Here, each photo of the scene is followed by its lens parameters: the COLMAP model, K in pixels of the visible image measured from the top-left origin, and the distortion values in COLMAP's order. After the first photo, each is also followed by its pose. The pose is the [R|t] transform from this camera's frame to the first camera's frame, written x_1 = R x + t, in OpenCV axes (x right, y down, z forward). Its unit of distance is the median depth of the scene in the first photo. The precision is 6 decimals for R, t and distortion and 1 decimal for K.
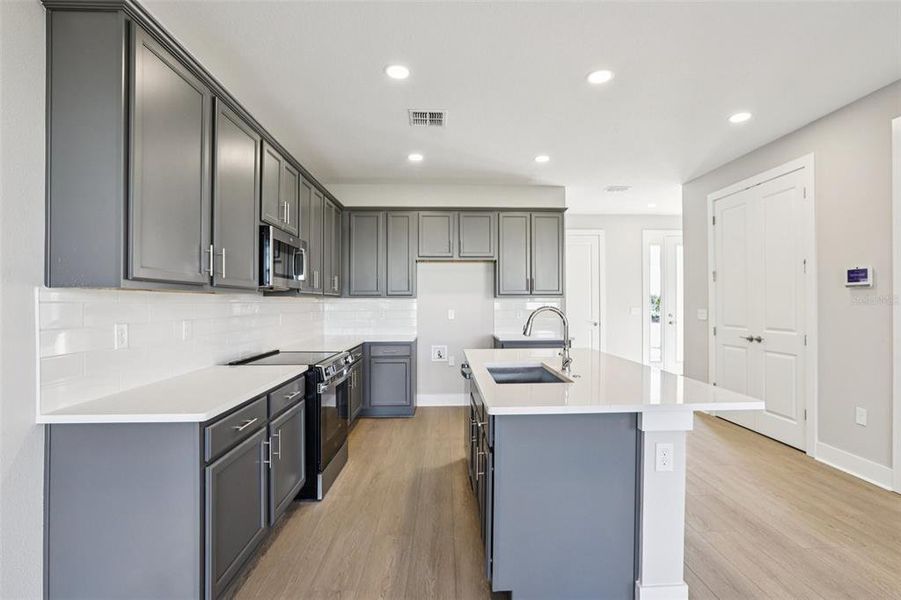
lens RADIAL K [[418.9, 0, 457.3], [0, 418.9, 300.8], [0, 0, 1]] dist [-0.016617, 0.004382]
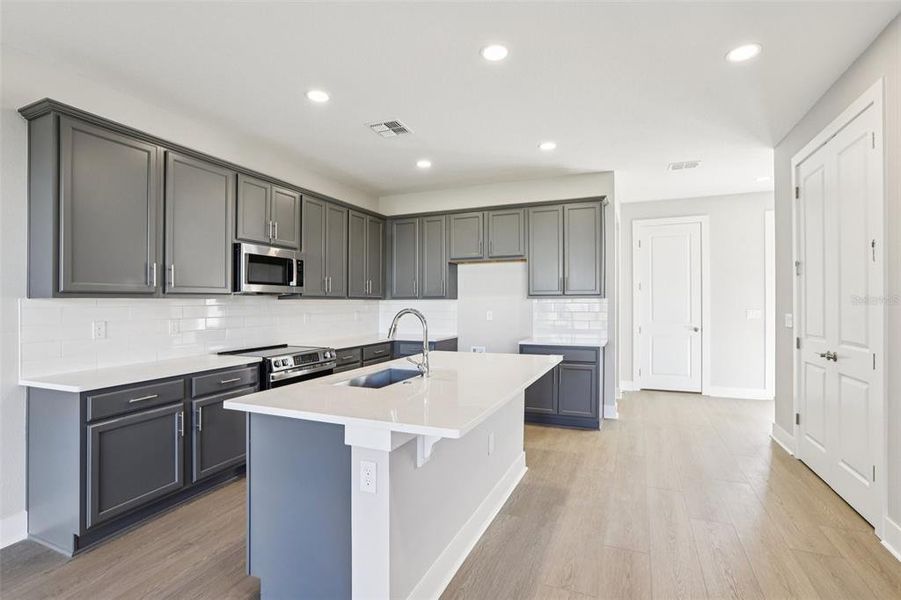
lens RADIAL K [[418.9, 0, 463.1], [0, 418.9, 300.2], [0, 0, 1]] dist [-0.016617, 0.004382]
pose [[0.910860, -0.003242, -0.412702, 0.371739], [0.003556, 0.999994, -0.000008, -0.004892], [0.412700, -0.001460, 0.910866, 0.085907]]
